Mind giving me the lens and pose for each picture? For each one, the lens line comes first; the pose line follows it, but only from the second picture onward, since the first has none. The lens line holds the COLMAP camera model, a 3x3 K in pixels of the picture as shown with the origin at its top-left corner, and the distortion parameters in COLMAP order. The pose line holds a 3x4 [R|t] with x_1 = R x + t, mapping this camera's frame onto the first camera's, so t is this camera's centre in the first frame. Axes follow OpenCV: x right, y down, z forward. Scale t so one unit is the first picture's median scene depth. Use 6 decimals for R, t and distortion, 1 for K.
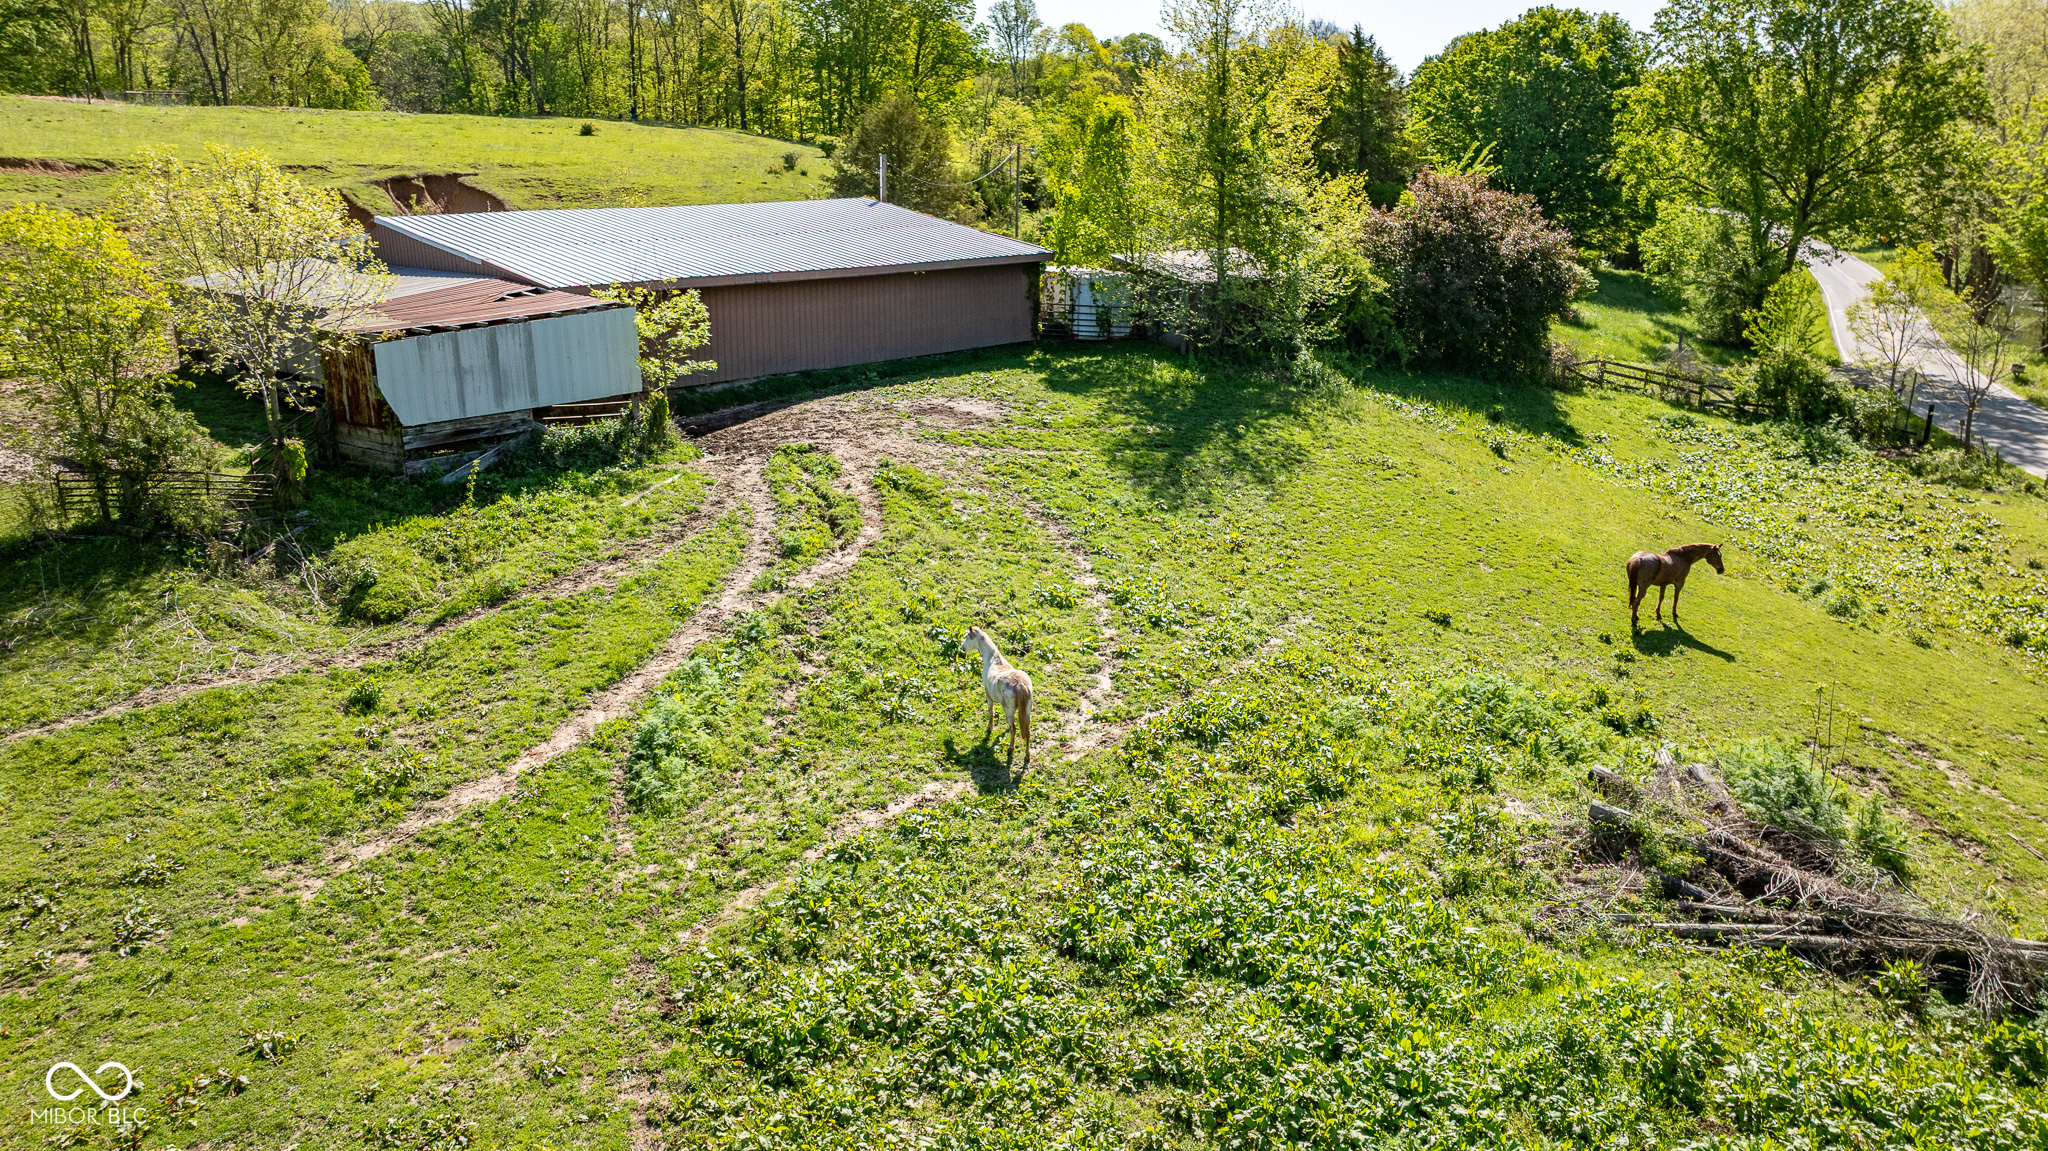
lens RADIAL K [[1445.7, 0, 1027.7], [0, 1445.7, 587.6], [0, 0, 1]] dist [-0.043097, 0.046121]
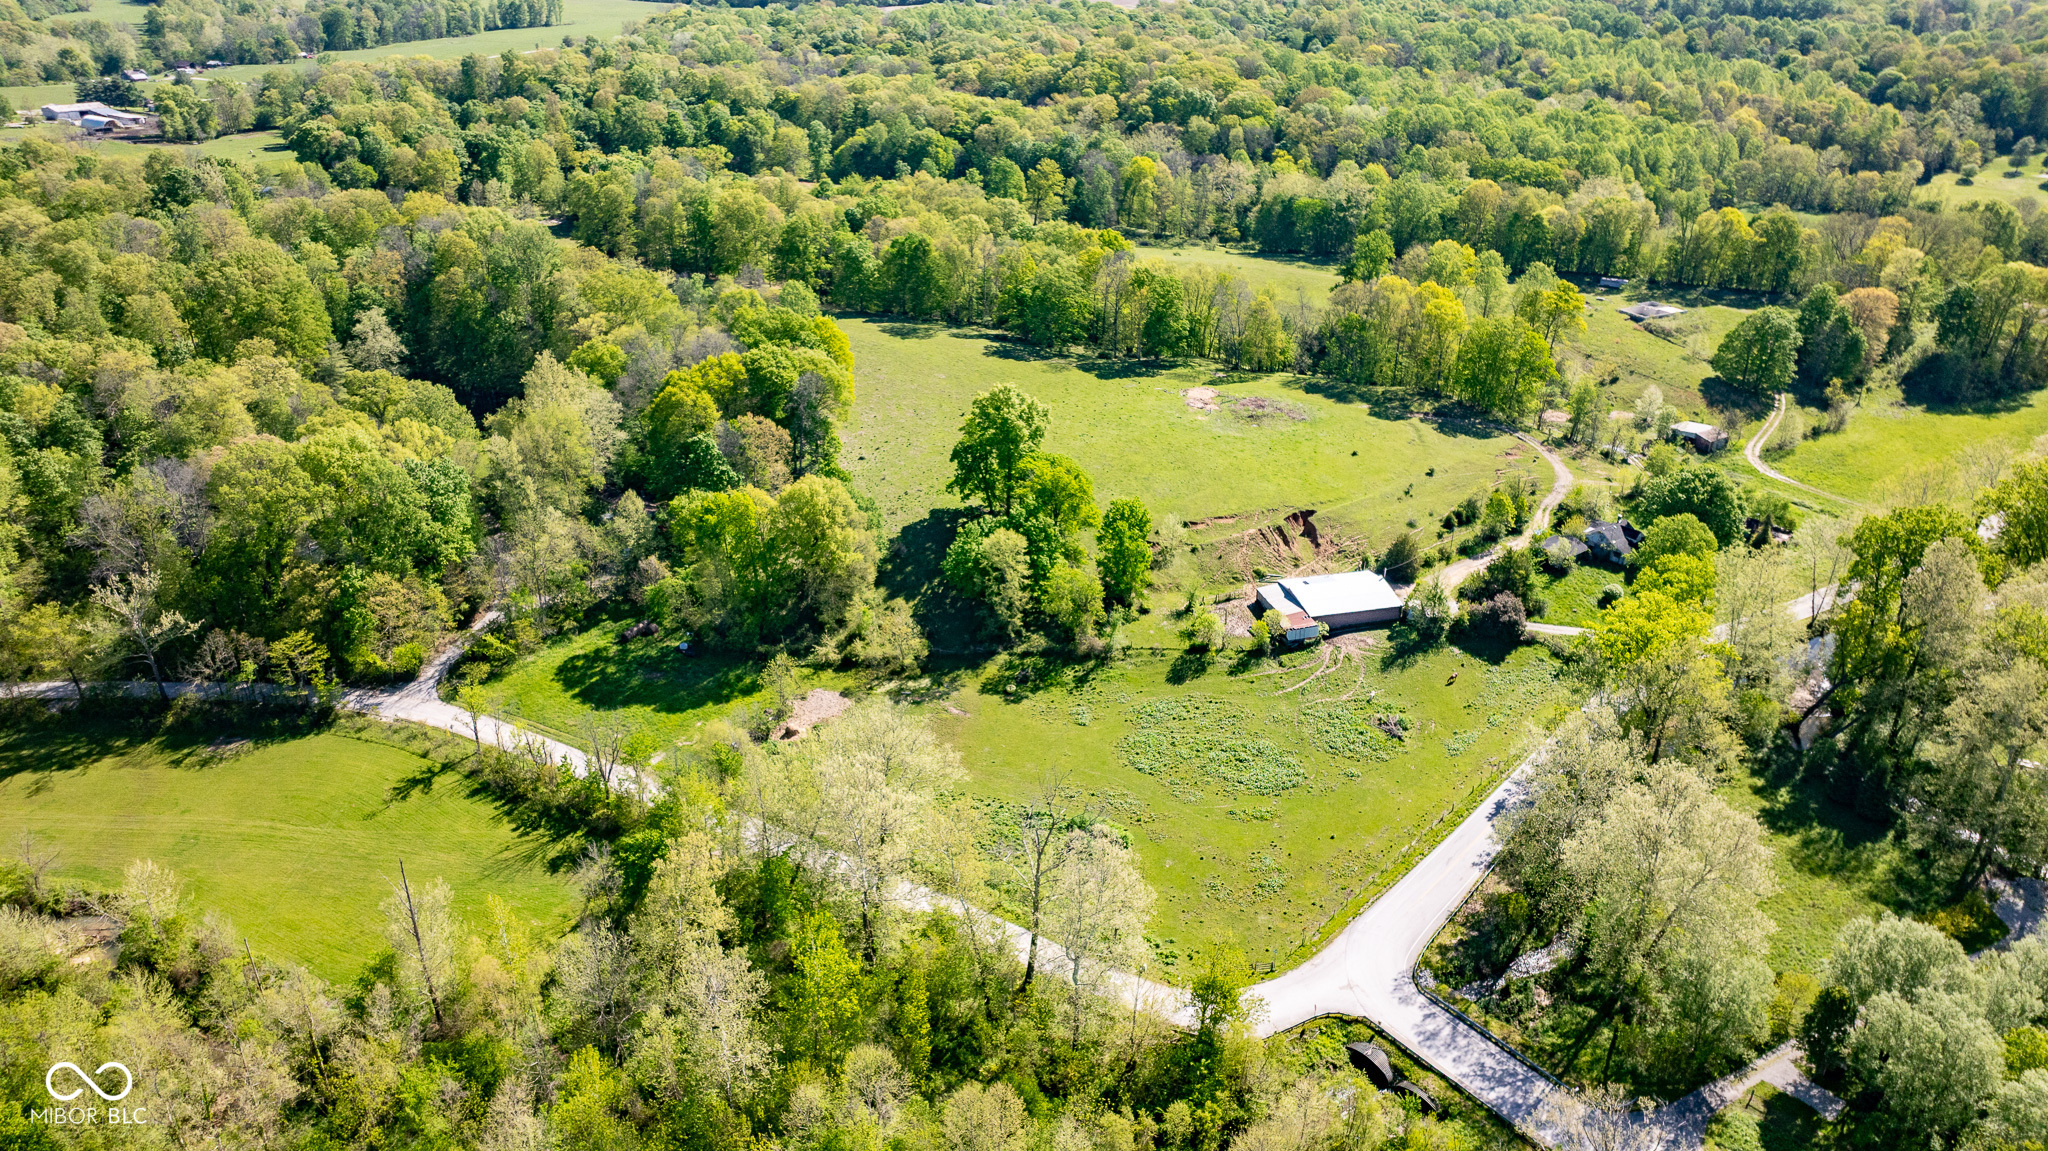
lens RADIAL K [[1445.7, 0, 1034.9], [0, 1445.7, 578.8], [0, 0, 1]] dist [-0.043097, 0.046121]
pose [[0.844602, 0.226900, -0.484936, 2.657879], [-0.155925, 0.970738, 0.182634, -2.021224], [0.512186, -0.078639, 0.855267, -7.943680]]
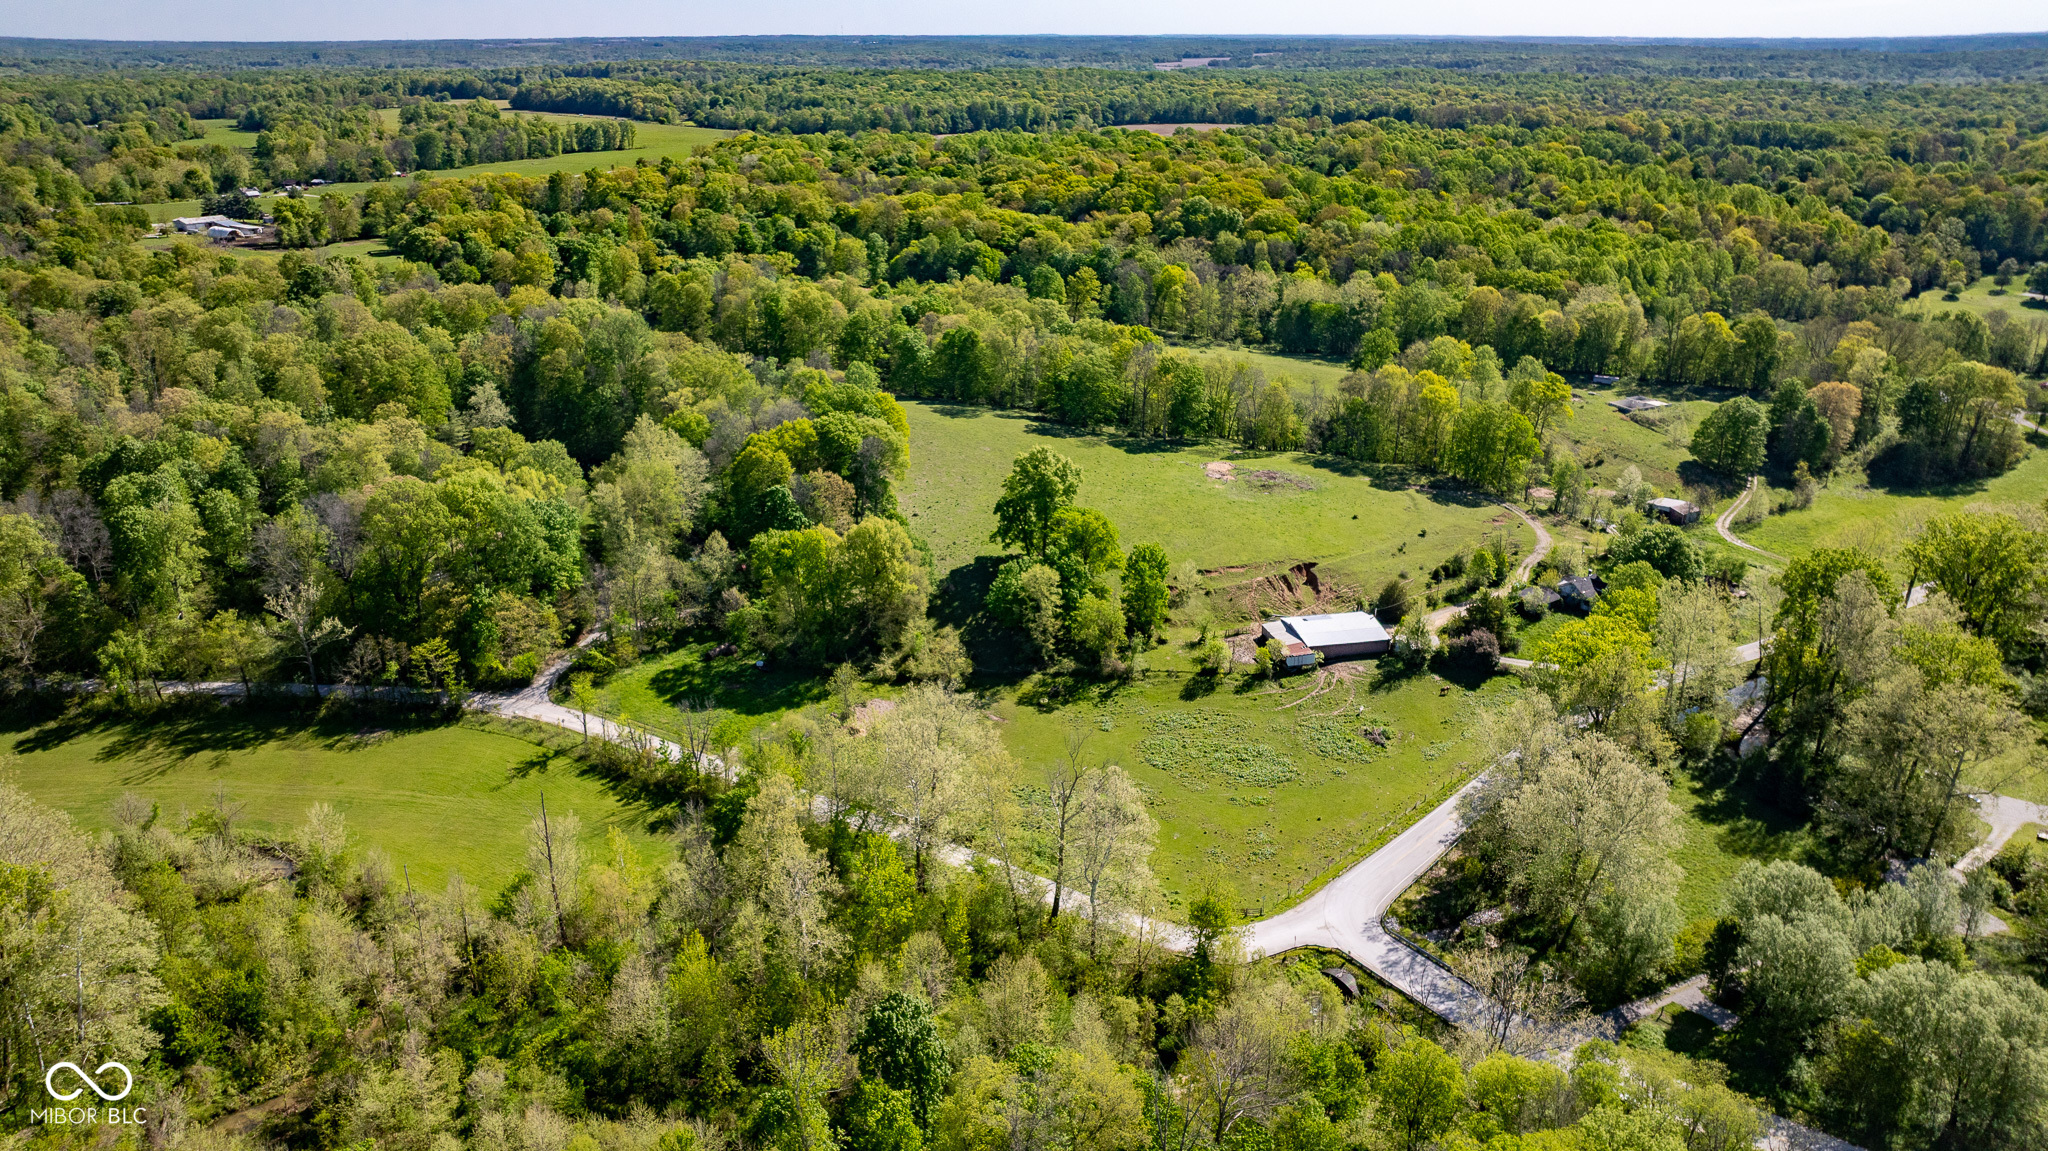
lens RADIAL K [[1445.7, 0, 1035.3], [0, 1445.7, 575.0], [0, 0, 1]] dist [-0.043097, 0.046121]
pose [[0.828341, 0.196179, -0.524753, 3.540204], [-0.165839, 0.980568, 0.104803, -1.636863], [0.535116, 0.000212, 0.844779, -9.171795]]
